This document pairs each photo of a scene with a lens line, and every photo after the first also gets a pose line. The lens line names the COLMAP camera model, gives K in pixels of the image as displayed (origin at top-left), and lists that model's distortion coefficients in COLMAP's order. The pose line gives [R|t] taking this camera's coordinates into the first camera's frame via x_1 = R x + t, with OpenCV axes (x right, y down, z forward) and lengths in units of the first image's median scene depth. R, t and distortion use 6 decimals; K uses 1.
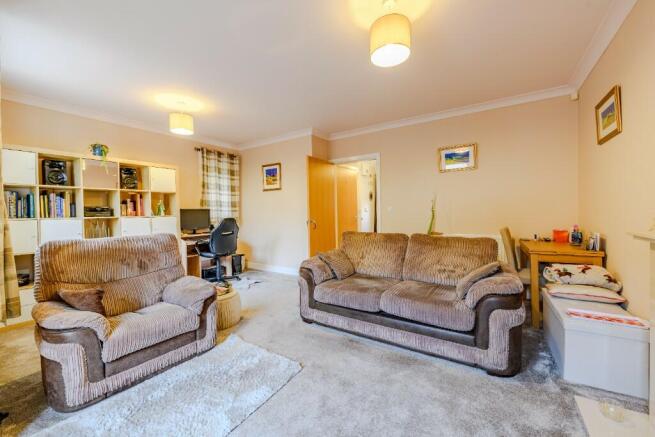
lens RADIAL K [[262.0, 0, 327.2], [0, 262.0, 215.7], [0, 0, 1]] dist [-0.003274, -0.001069]
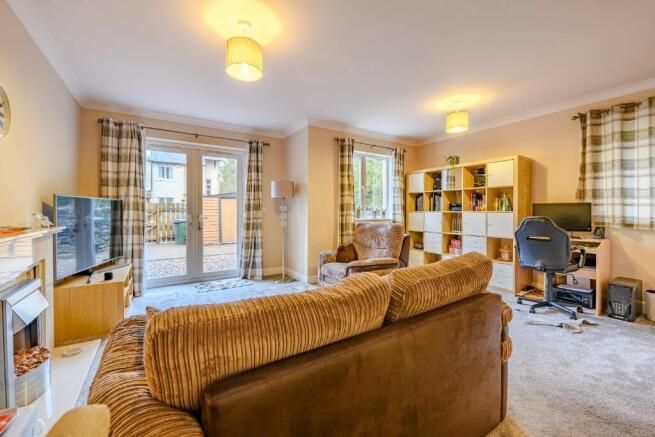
lens RADIAL K [[262.0, 0, 326.9], [0, 262.0, 214.8], [0, 0, 1]] dist [-0.003274, -0.001069]
pose [[-0.407808, 0.033310, -0.912460, 0.458511], [-0.005441, 0.999228, 0.038909, -0.018986], [0.913051, 0.020832, -0.407312, 0.733675]]
